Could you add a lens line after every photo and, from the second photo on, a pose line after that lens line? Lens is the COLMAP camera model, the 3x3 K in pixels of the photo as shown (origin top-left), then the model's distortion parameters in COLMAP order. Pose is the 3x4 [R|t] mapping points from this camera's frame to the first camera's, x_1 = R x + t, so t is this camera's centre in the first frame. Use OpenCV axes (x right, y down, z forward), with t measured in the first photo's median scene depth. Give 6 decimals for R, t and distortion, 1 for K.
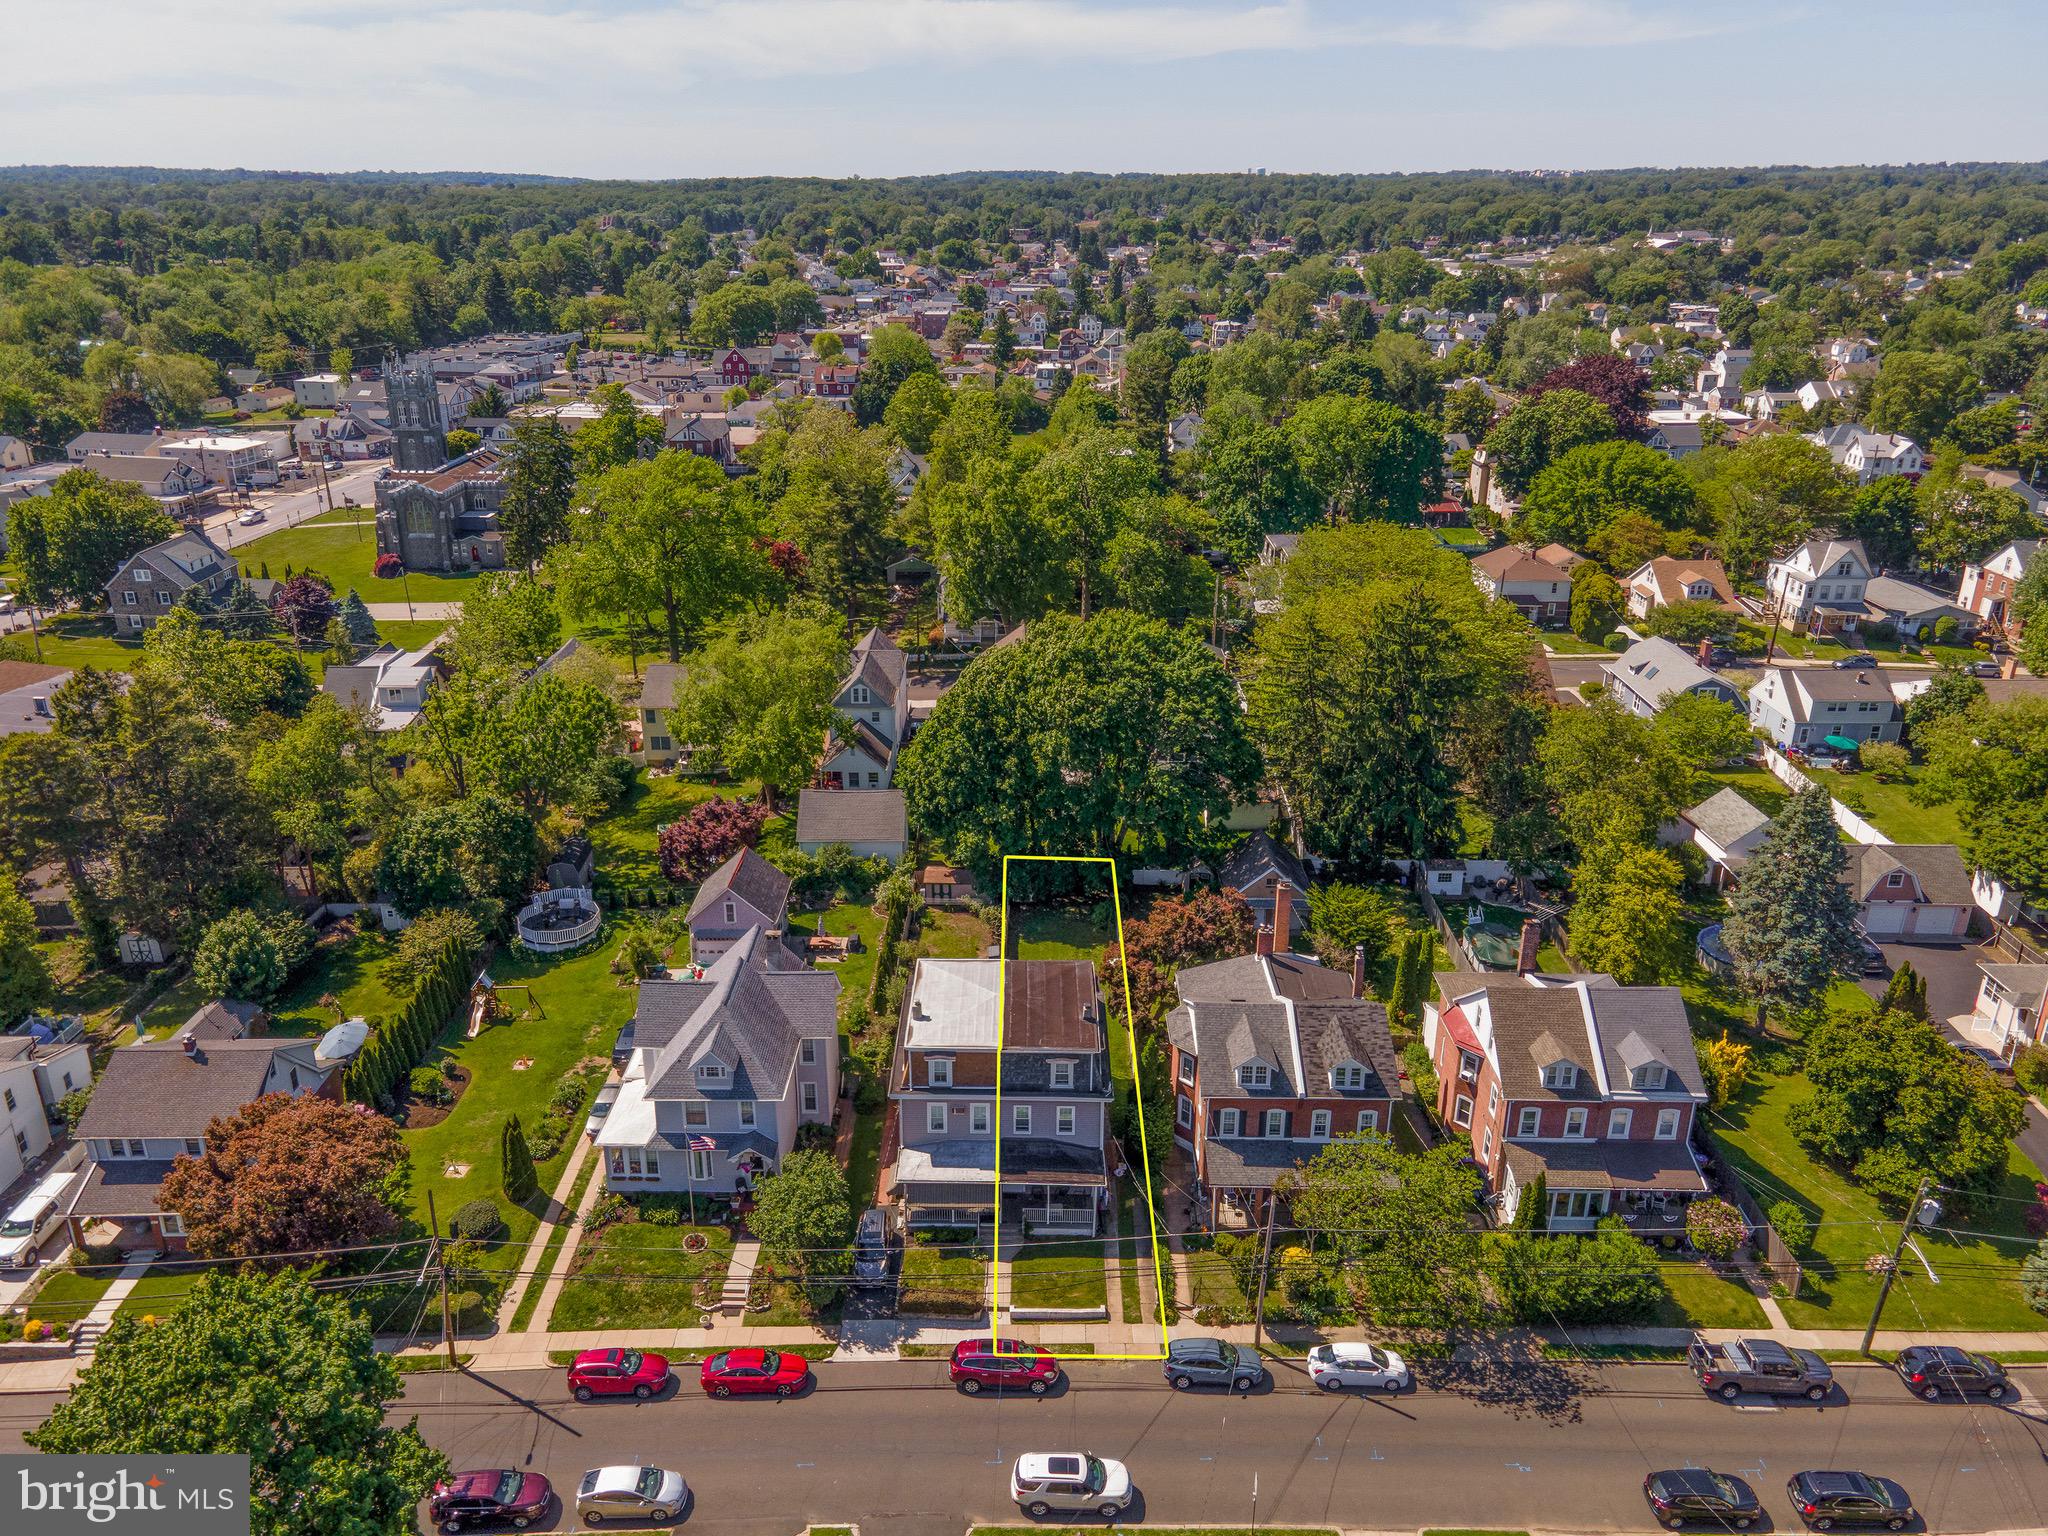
lens RADIAL K [[1474.2, 0, 1024.0], [0, 1474.2, 768.0], [0, 0, 1]] dist [0.036557, -0.000388]
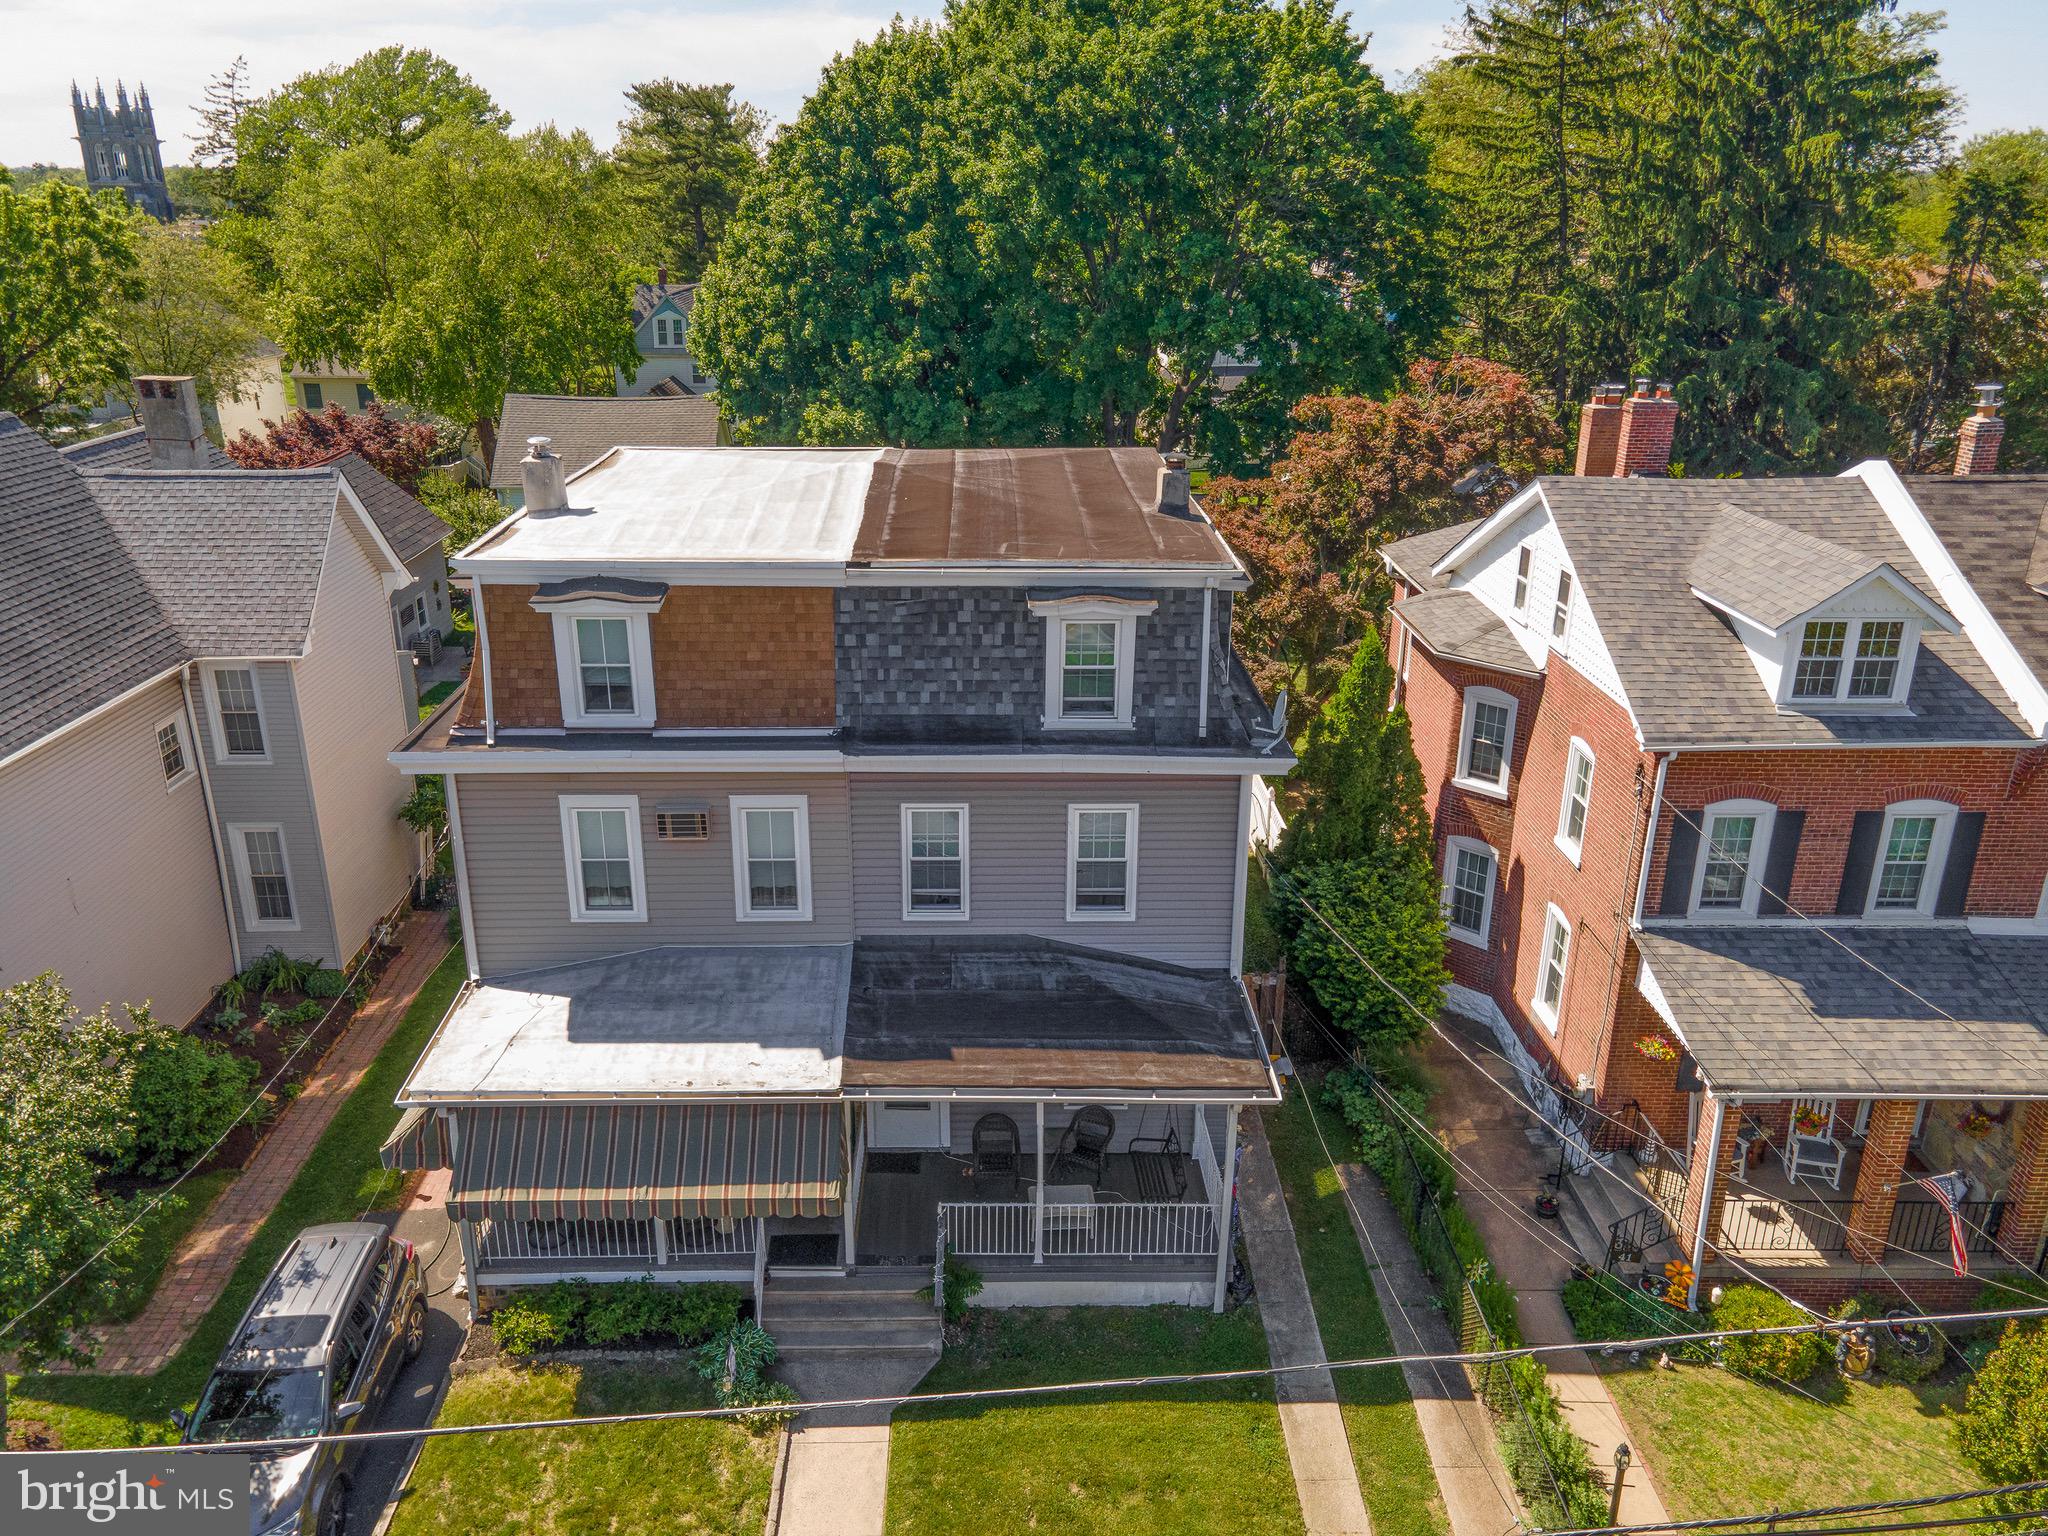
lens RADIAL K [[1474.2, 0, 1024.0], [0, 1474.2, 768.0], [0, 0, 1]] dist [0.036557, -0.000388]
pose [[0.999184, -0.007046, 0.039759, 0.004286], [0.007608, 0.999873, -0.013981, 0.226777], [-0.039655, 0.014272, 0.999111, 0.744673]]
